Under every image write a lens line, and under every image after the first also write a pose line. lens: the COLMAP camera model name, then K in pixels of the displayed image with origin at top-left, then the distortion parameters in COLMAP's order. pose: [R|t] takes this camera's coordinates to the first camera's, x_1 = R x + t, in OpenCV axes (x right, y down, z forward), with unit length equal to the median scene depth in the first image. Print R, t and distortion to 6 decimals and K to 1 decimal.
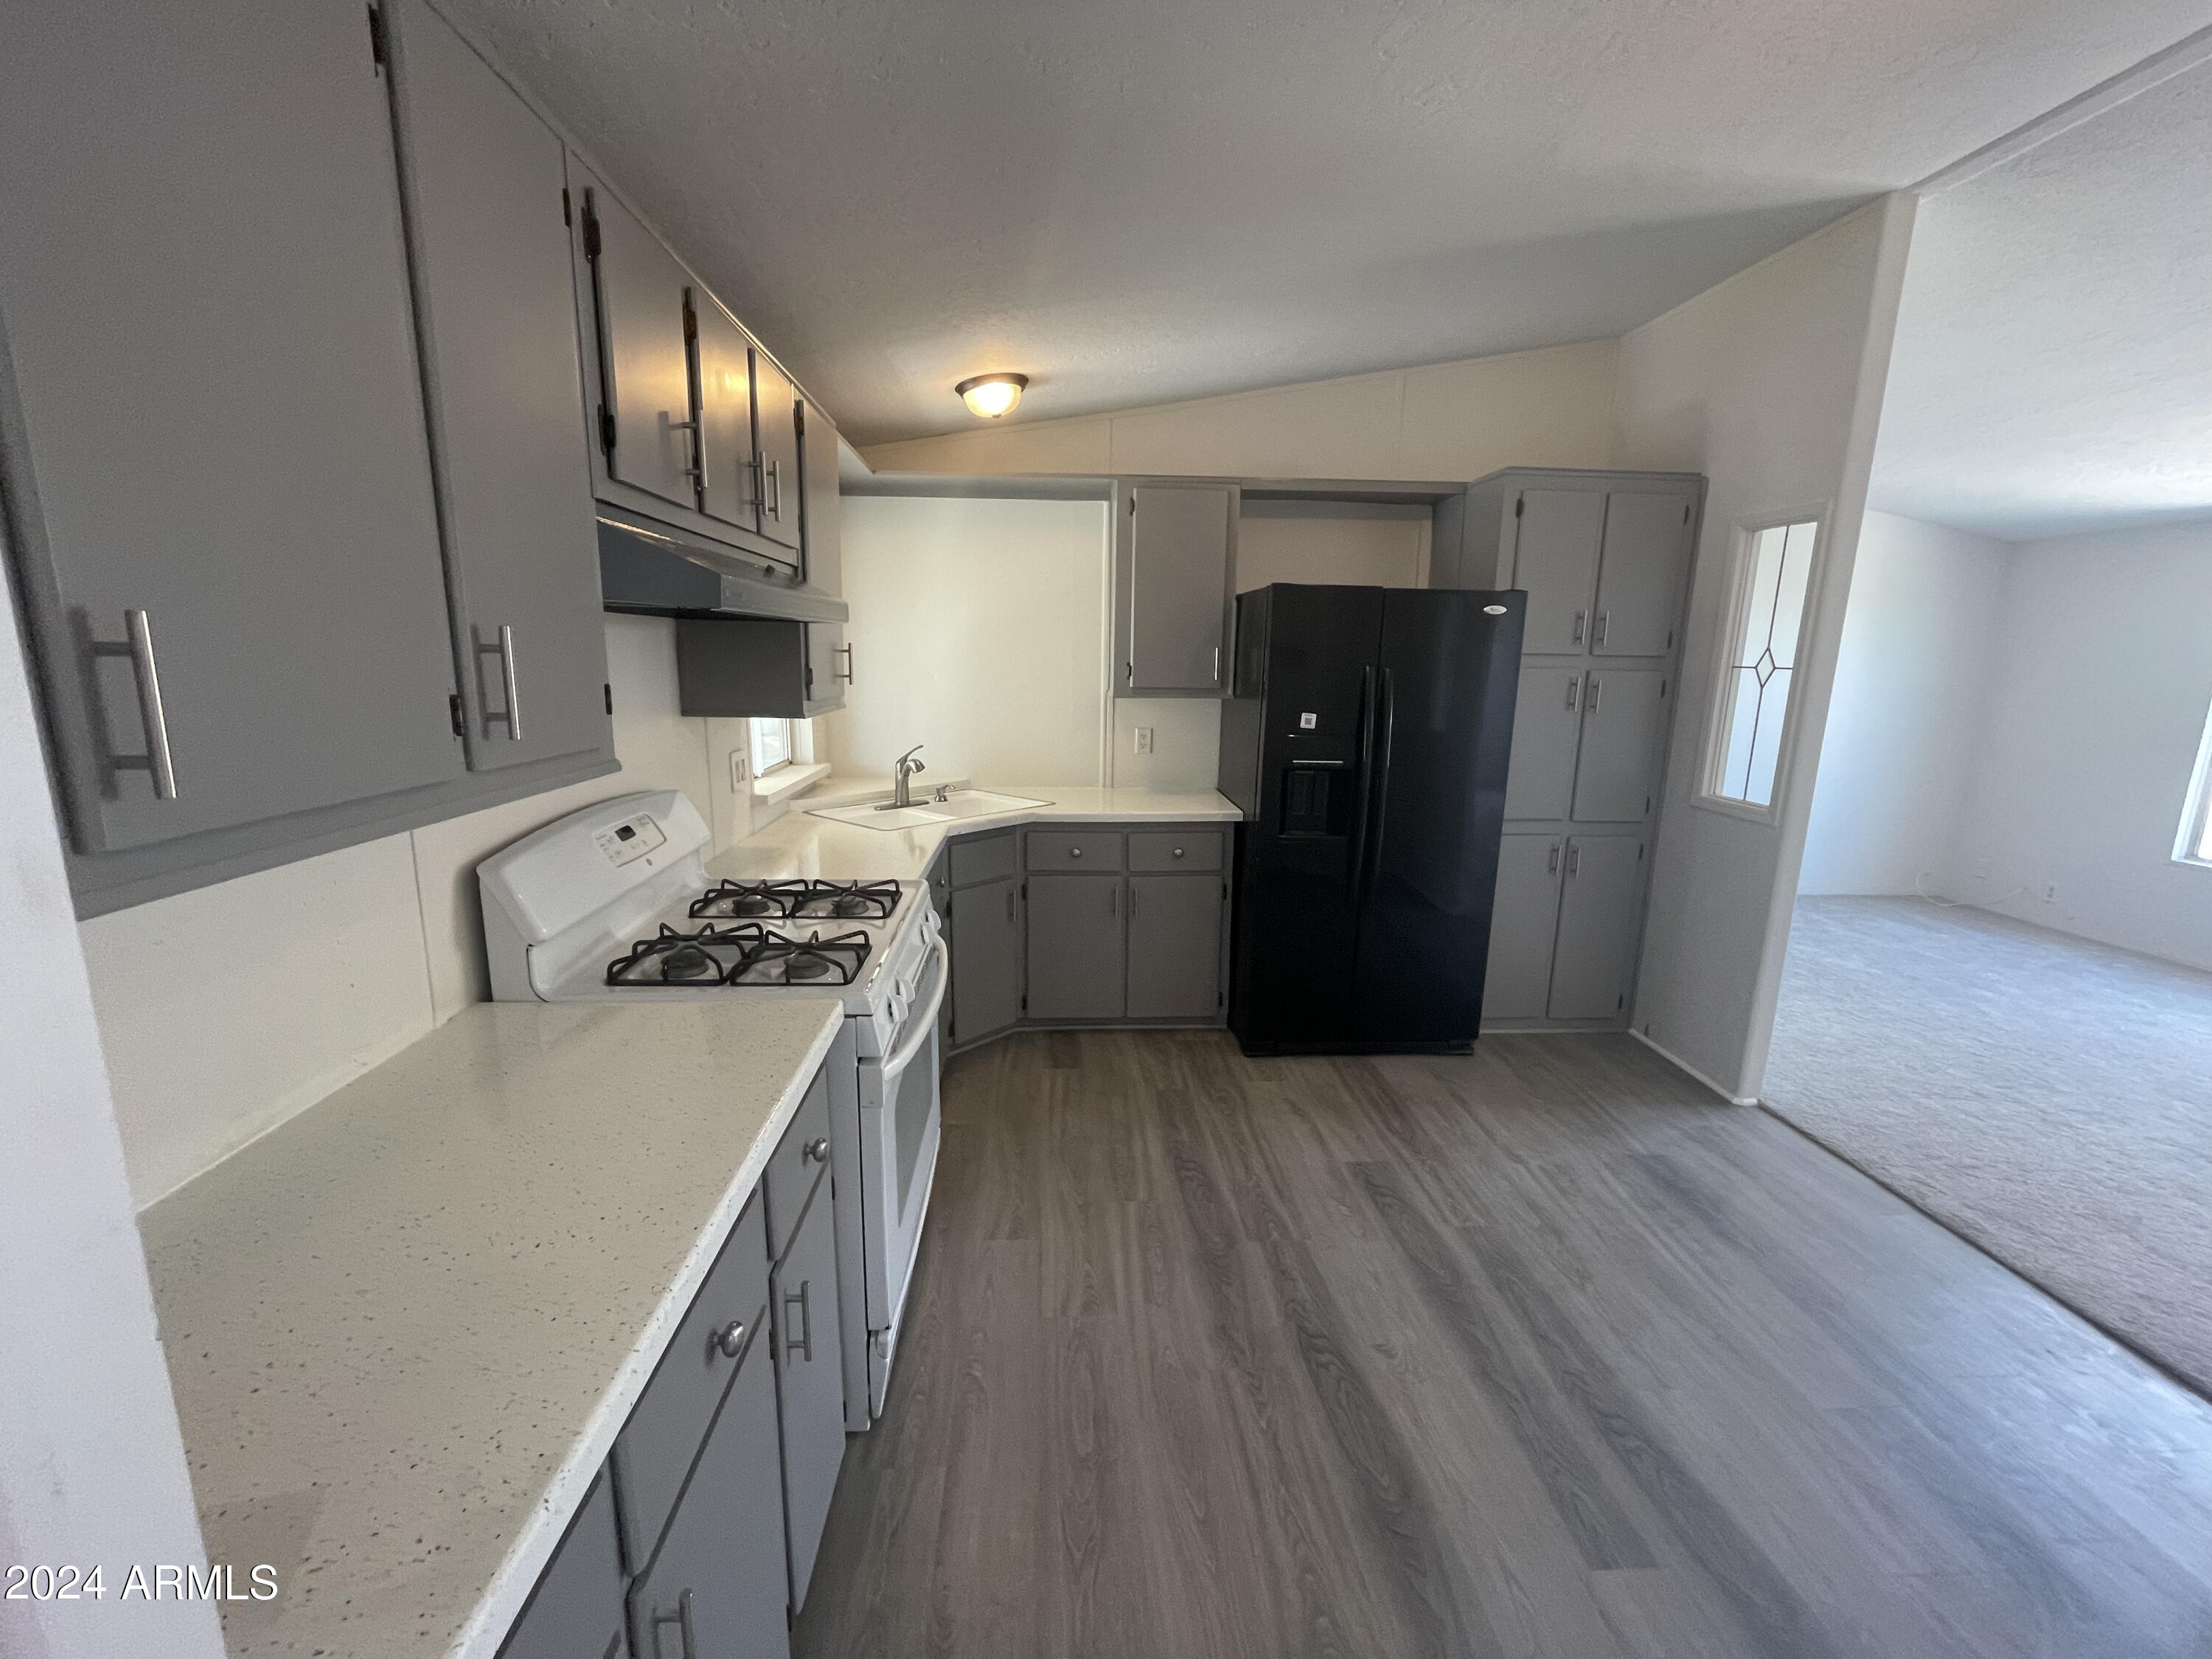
lens RADIAL K [[897.5, 0, 1101.5], [0, 897.5, 829.4], [0, 0, 1]] dist [0.000918, -0.000169]
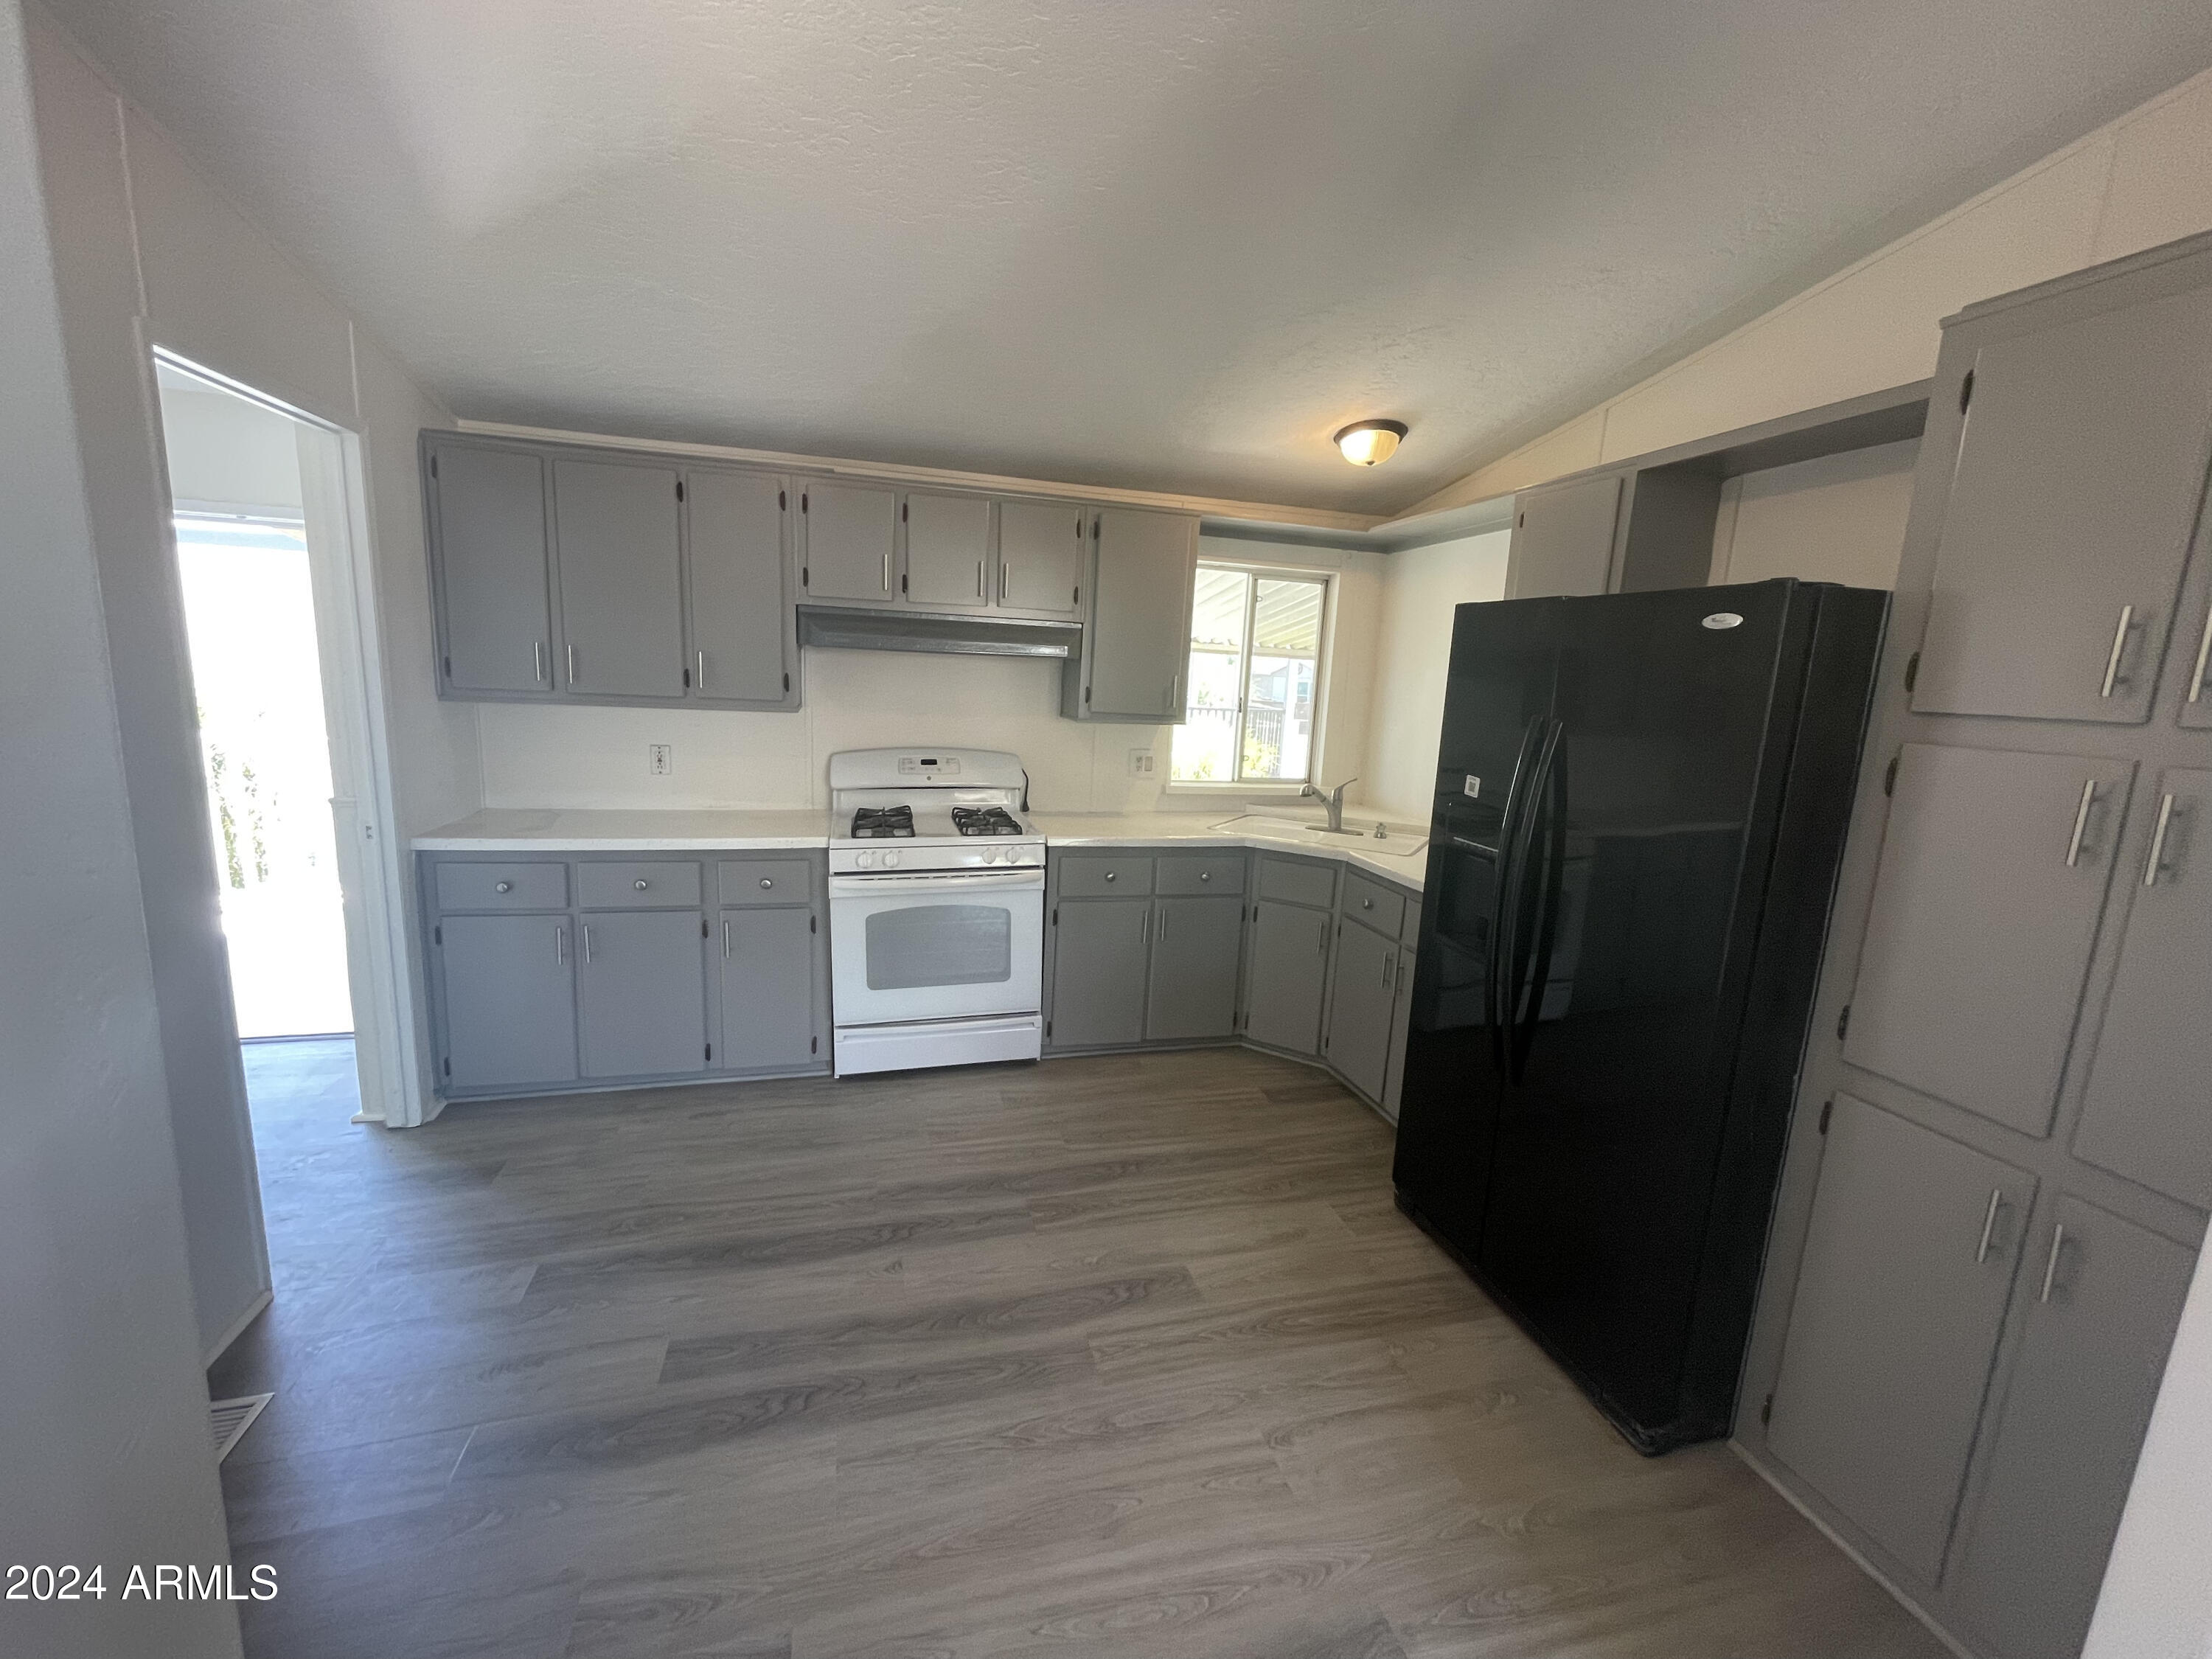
lens RADIAL K [[897.5, 0, 1110.9], [0, 897.5, 831.3], [0, 0, 1]] dist [0.000918, -0.000169]
pose [[0.206203, 0.164323, -0.964613, 1.171567], [-0.234790, 0.965308, 0.114251, -0.133162], [0.949923, 0.202923, 0.237631, 0.735621]]
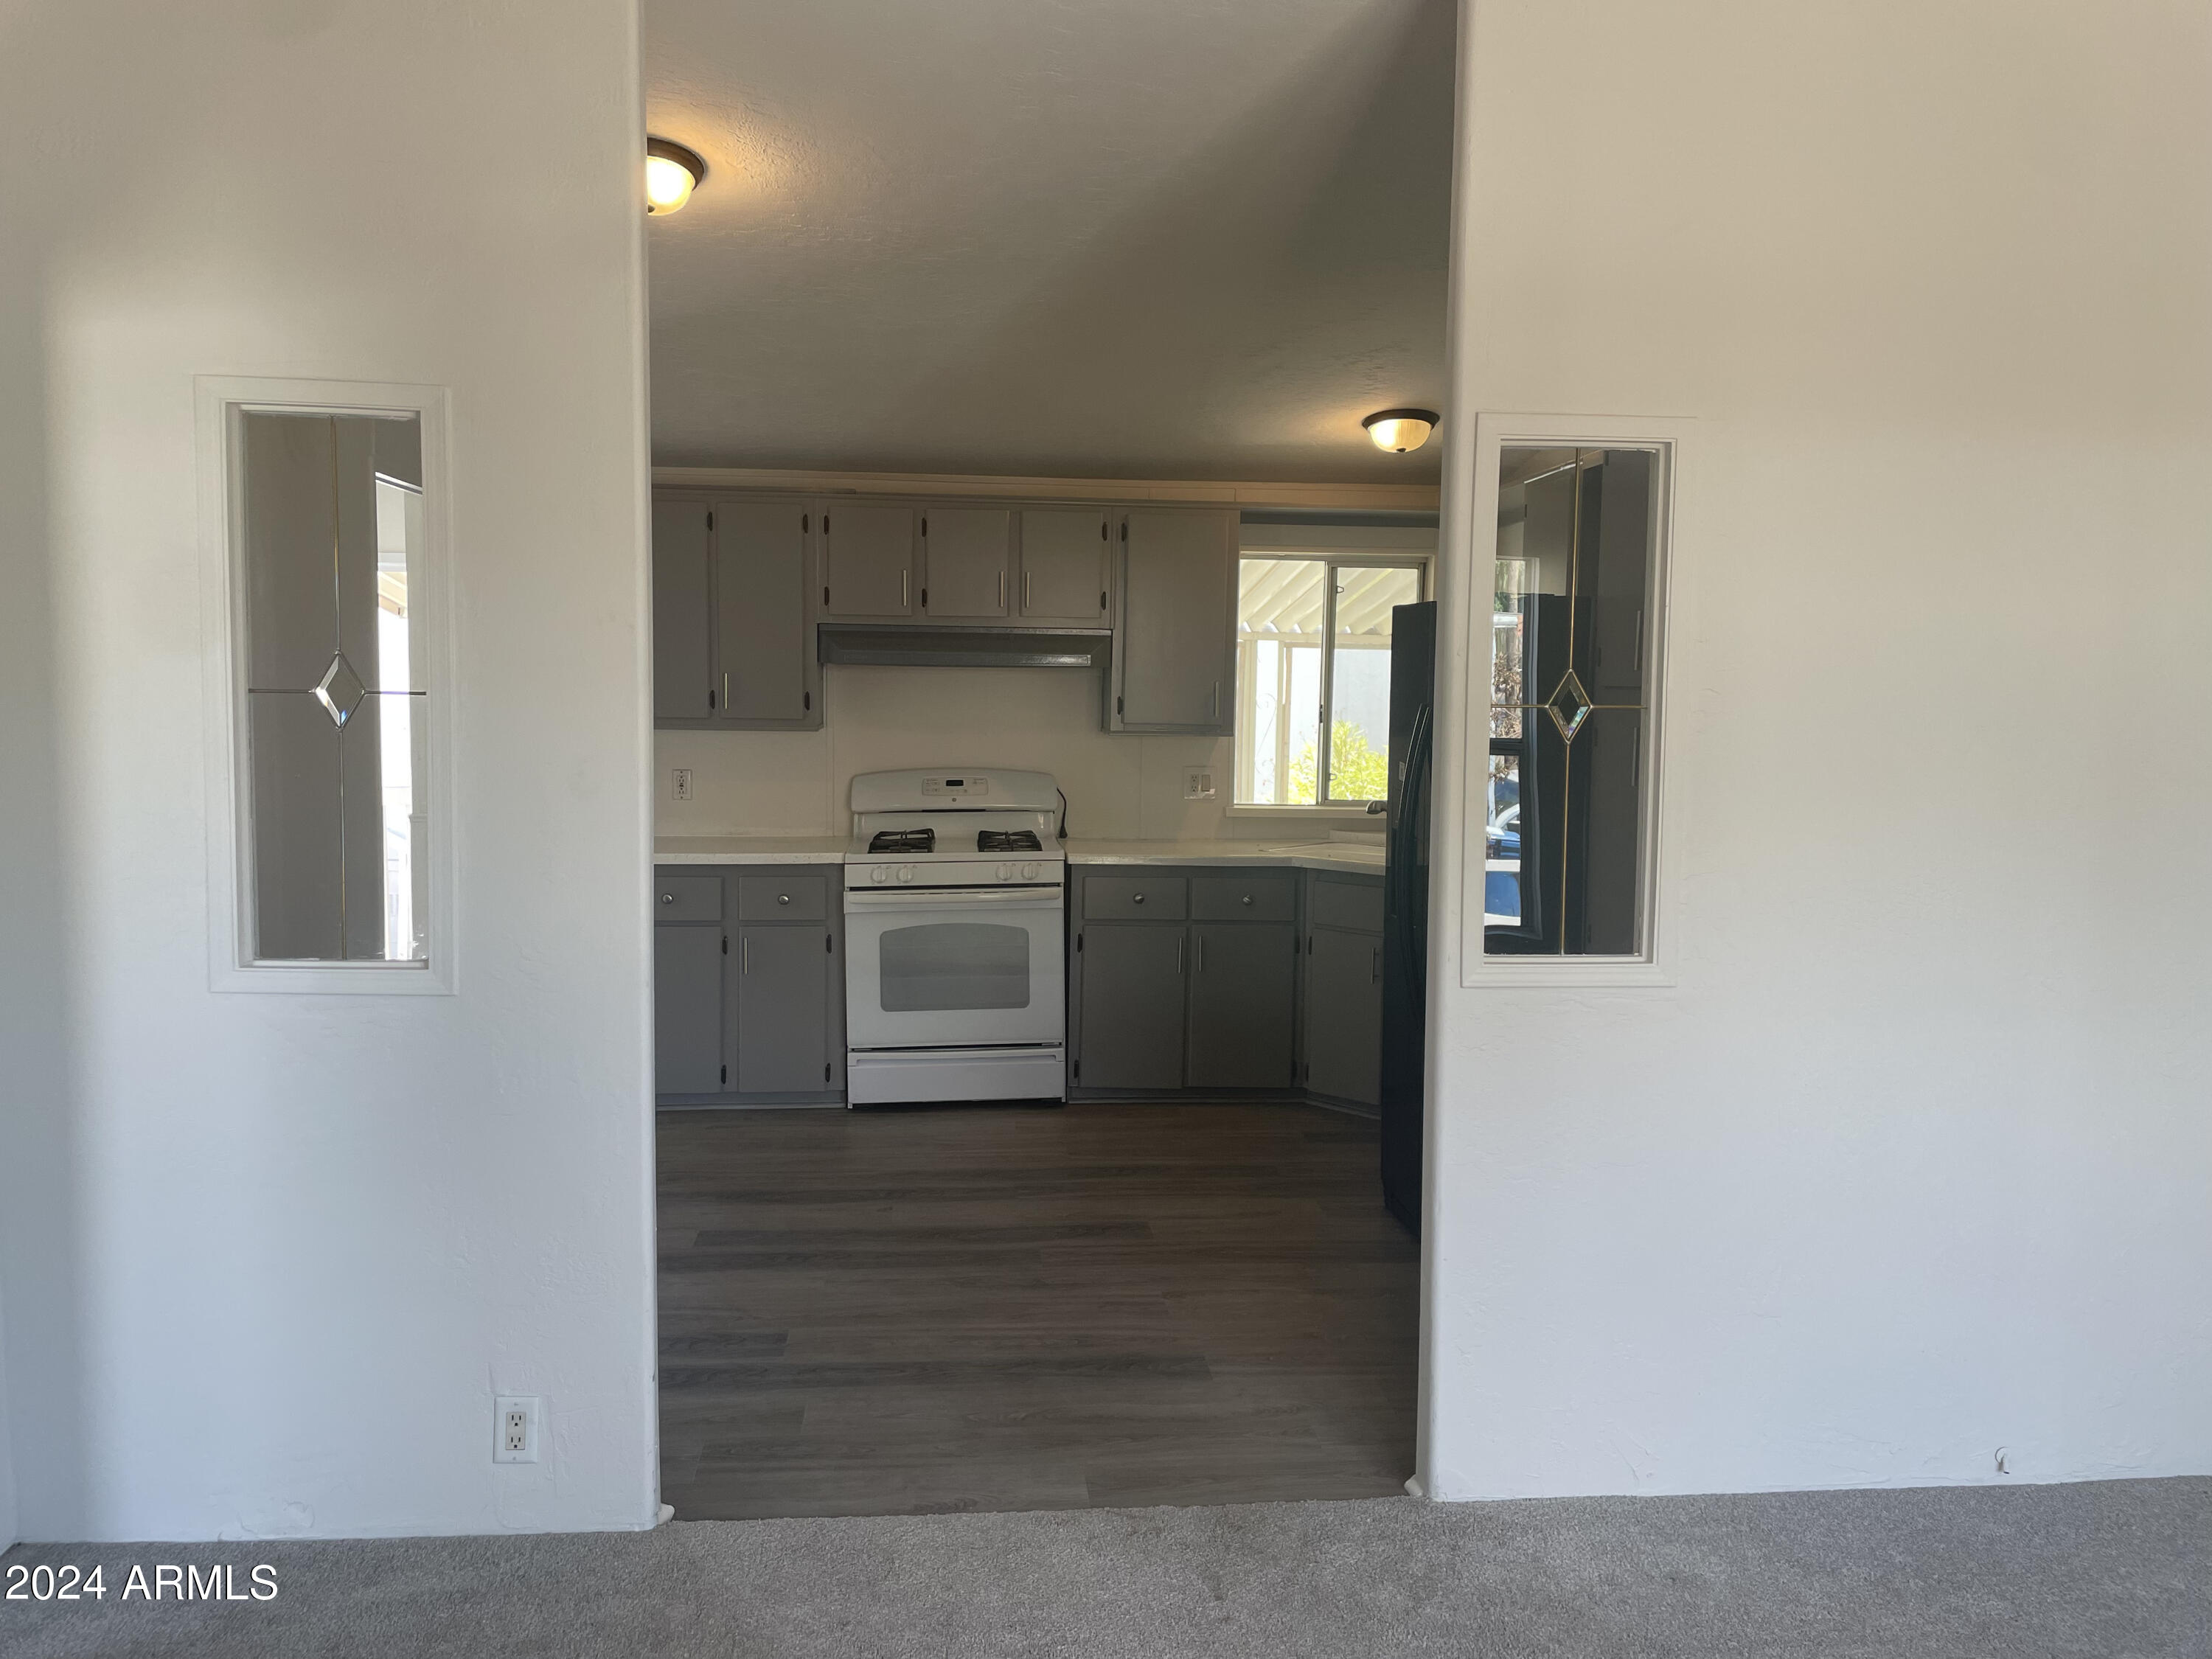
lens RADIAL K [[1672.4, 0, 1103.8], [0, 1672.4, 814.6], [0, 0, 1]] dist [0.067631, -0.004799]
pose [[0.028693, 0.062212, -0.997650, 2.267125], [-0.208617, 0.976456, 0.054890, -0.144828], [0.977576, 0.206552, 0.040996, 0.915652]]
